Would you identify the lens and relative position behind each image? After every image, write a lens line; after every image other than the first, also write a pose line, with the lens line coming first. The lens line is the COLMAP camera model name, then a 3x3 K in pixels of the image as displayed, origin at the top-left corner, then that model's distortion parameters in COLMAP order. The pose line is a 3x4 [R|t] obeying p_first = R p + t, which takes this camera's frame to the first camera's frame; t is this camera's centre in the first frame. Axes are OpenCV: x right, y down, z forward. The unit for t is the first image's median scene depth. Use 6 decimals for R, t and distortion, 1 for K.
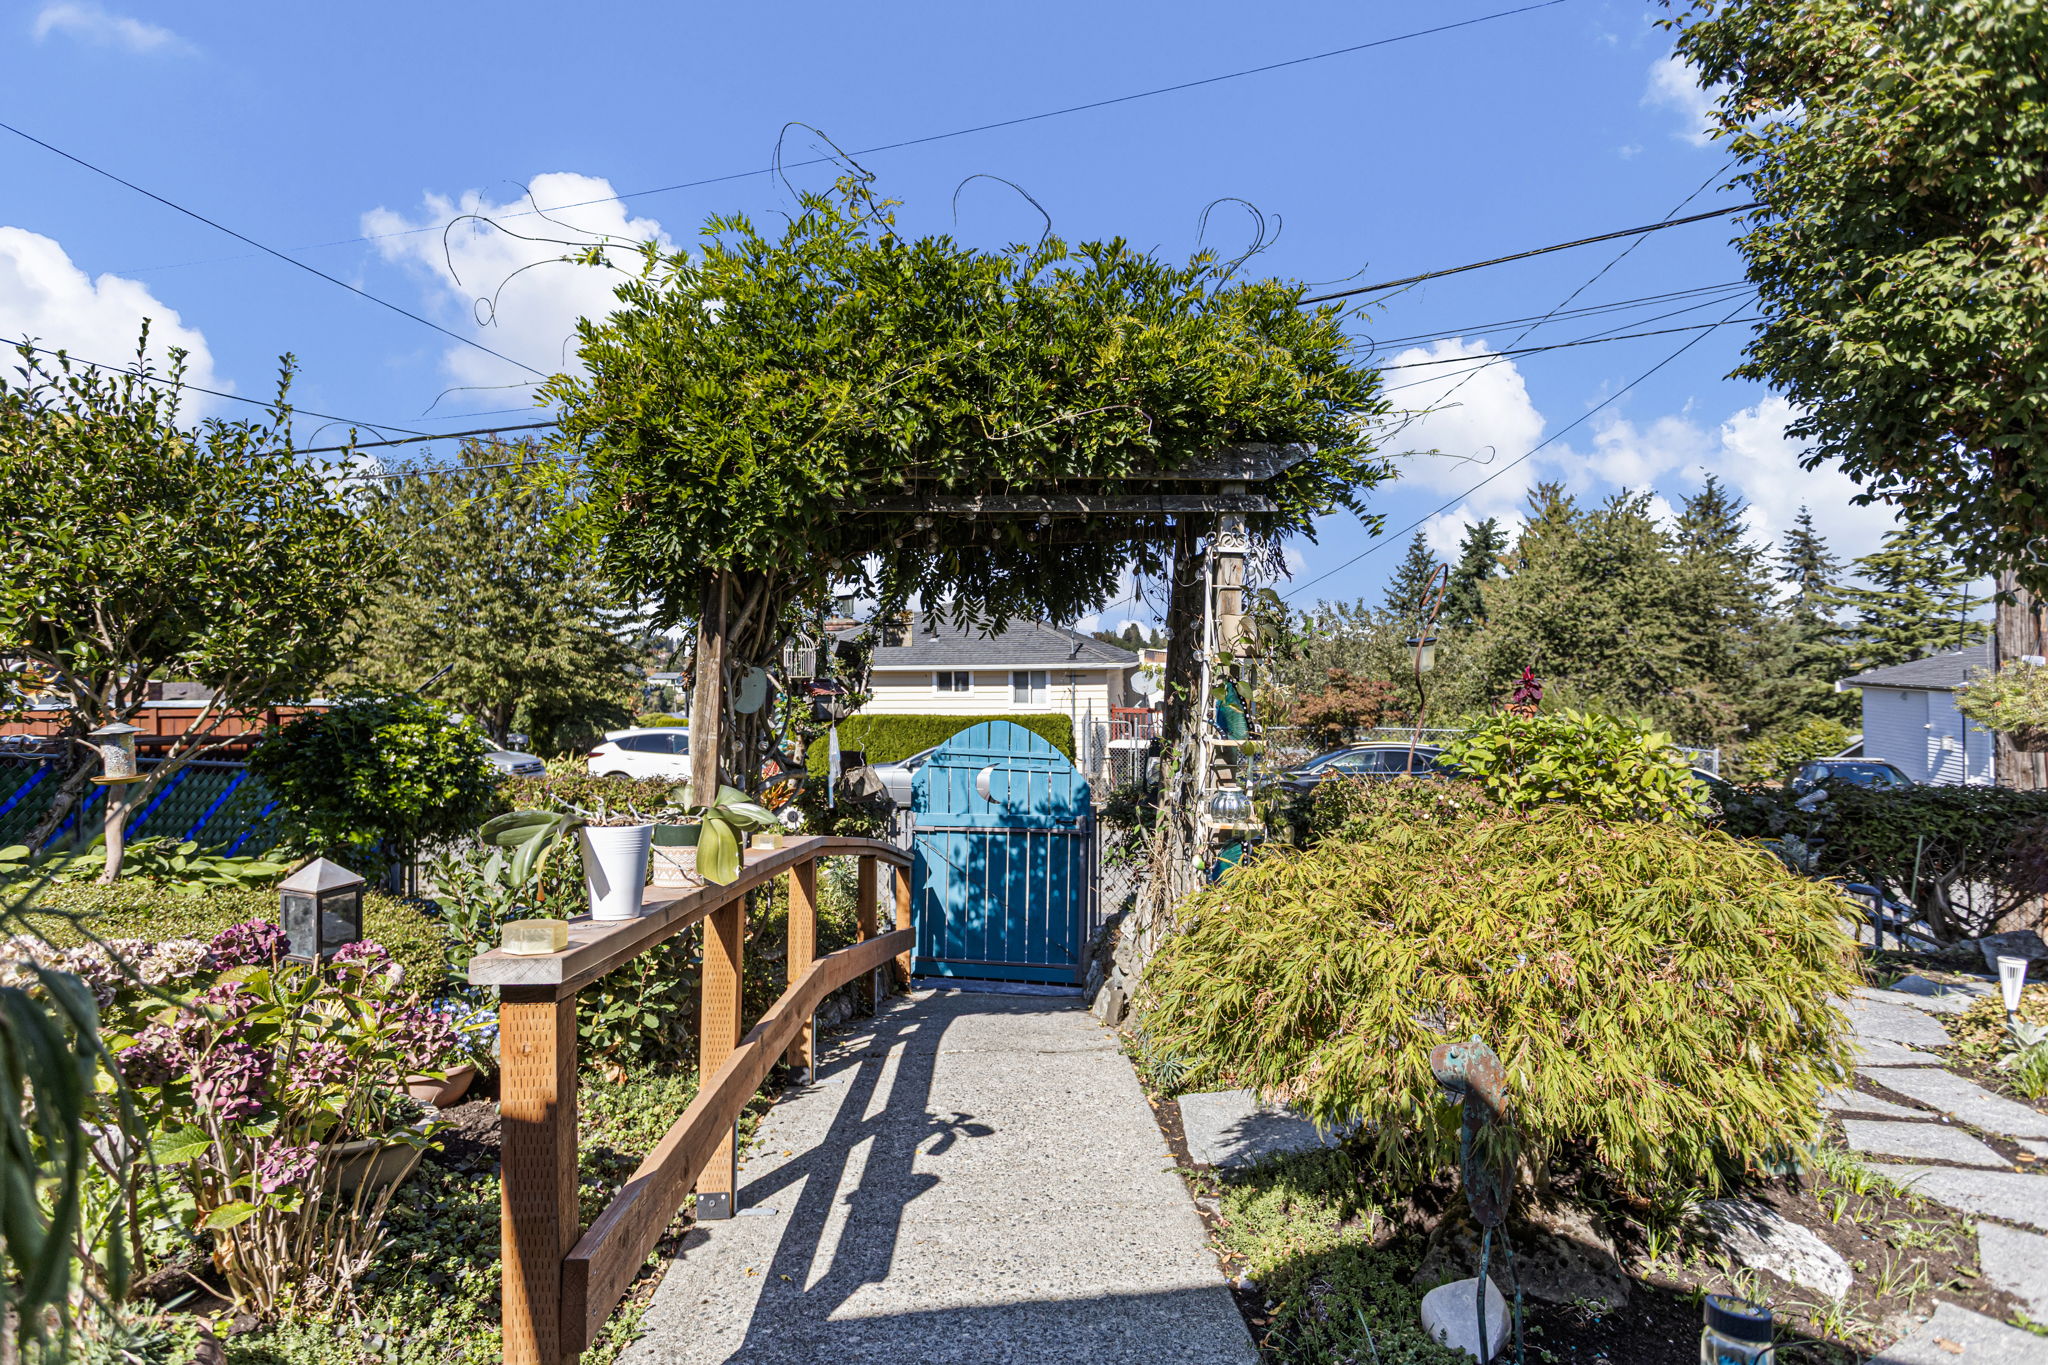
lens RADIAL K [[1165.0, 0, 1022.3], [0, 1165.0, 649.9], [0, 0, 1]] dist [-0.014114, 0.006101]
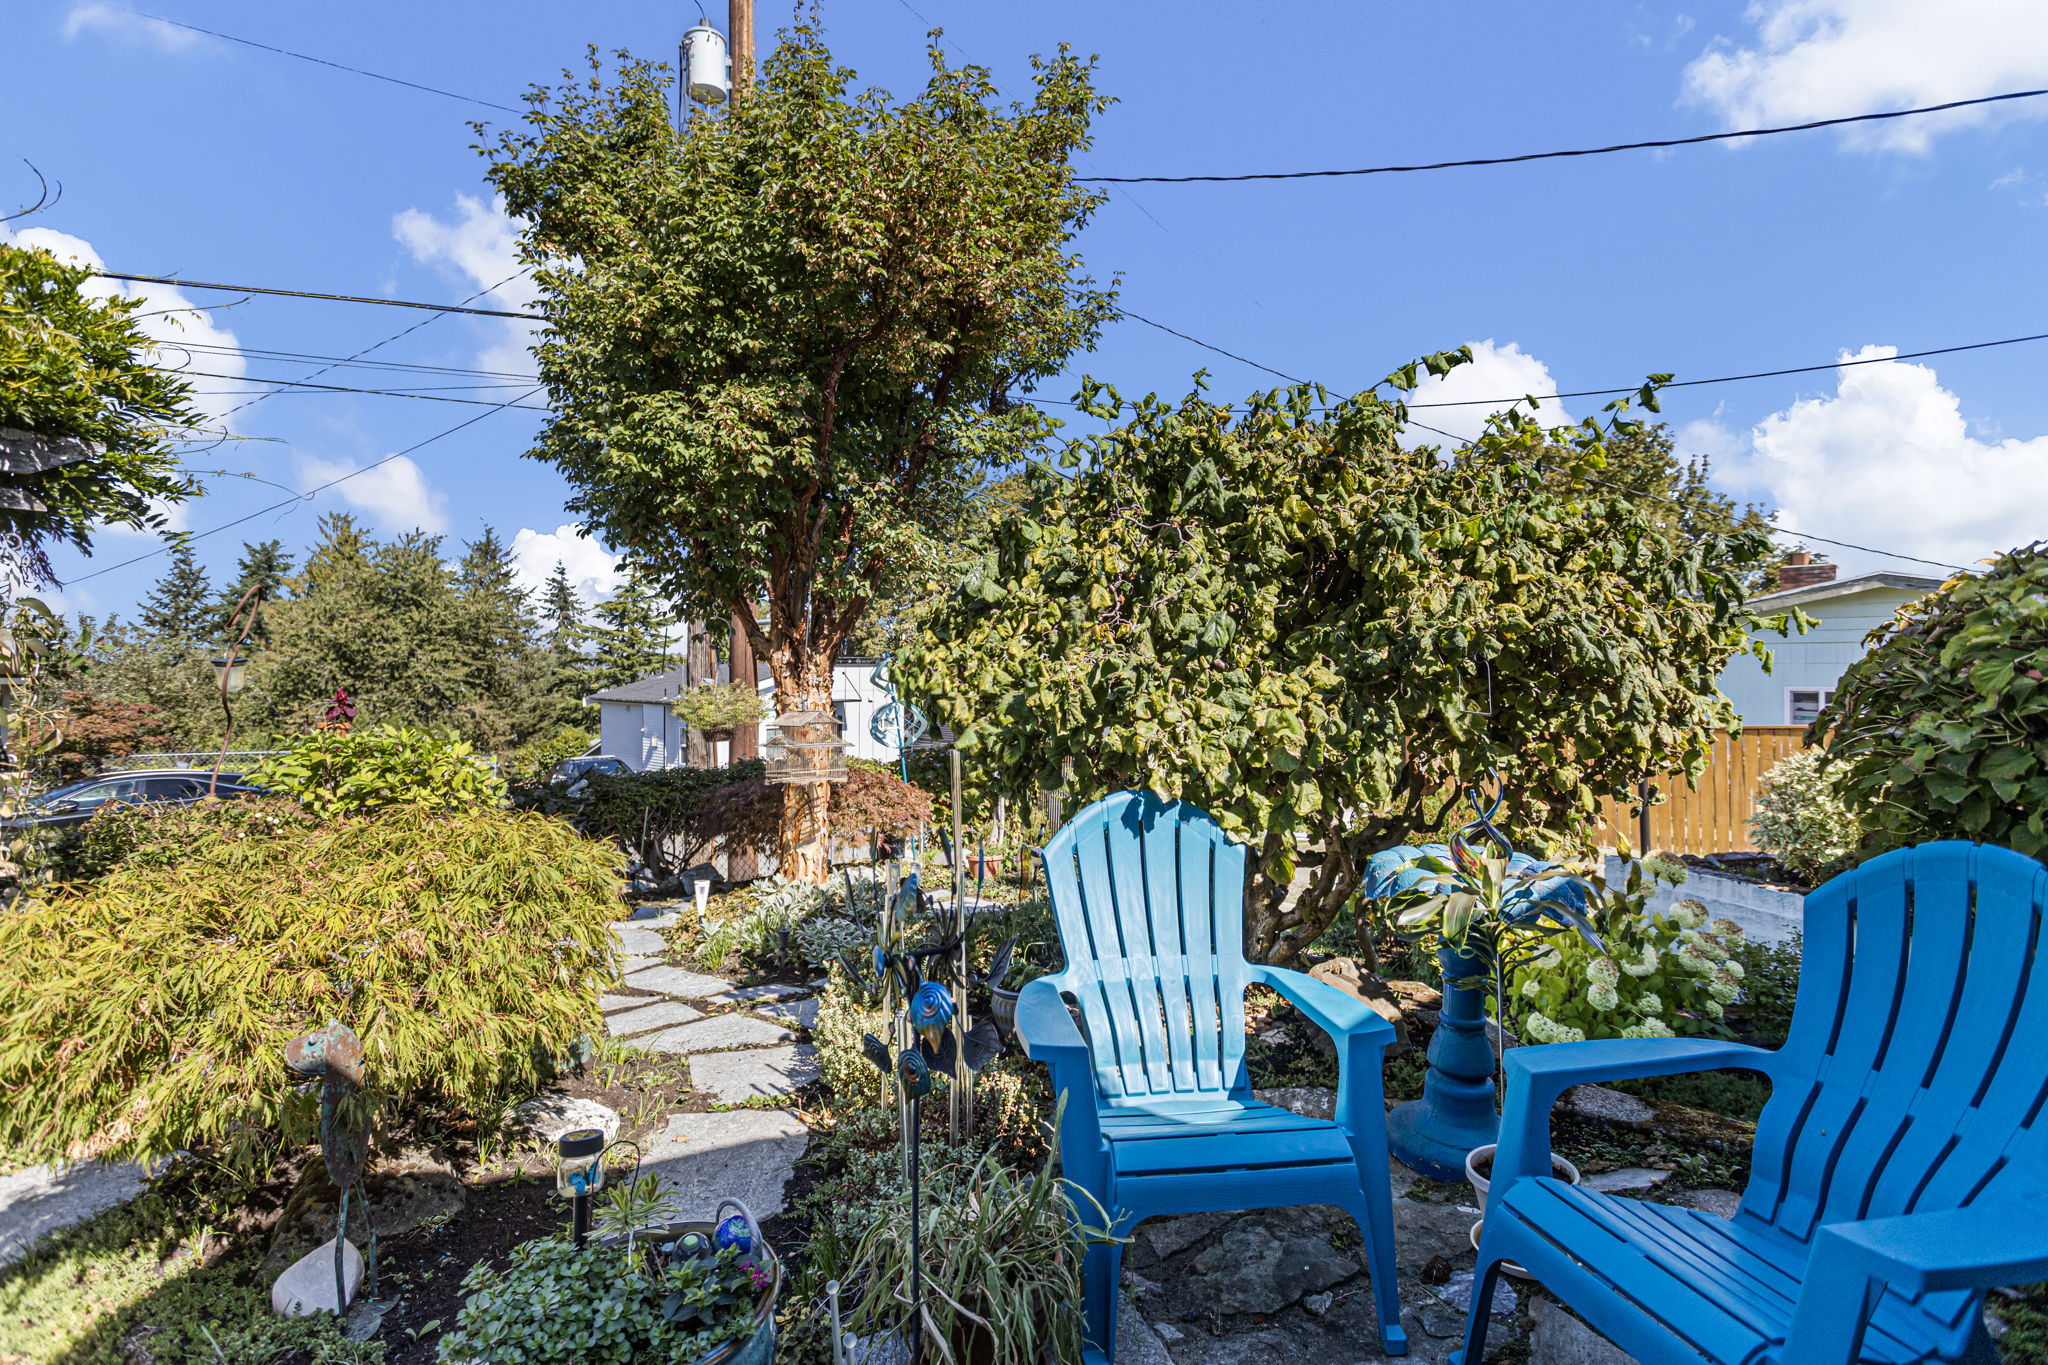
lens RADIAL K [[1165.0, 0, 1022.3], [0, 1165.0, 649.9], [0, 0, 1]] dist [-0.014114, 0.006101]
pose [[0.518067, 0.026085, 0.854942, -0.193268], [-0.008810, 0.999645, -0.025162, 0.001979], [-0.855295, 0.005504, 0.518113, -0.117288]]
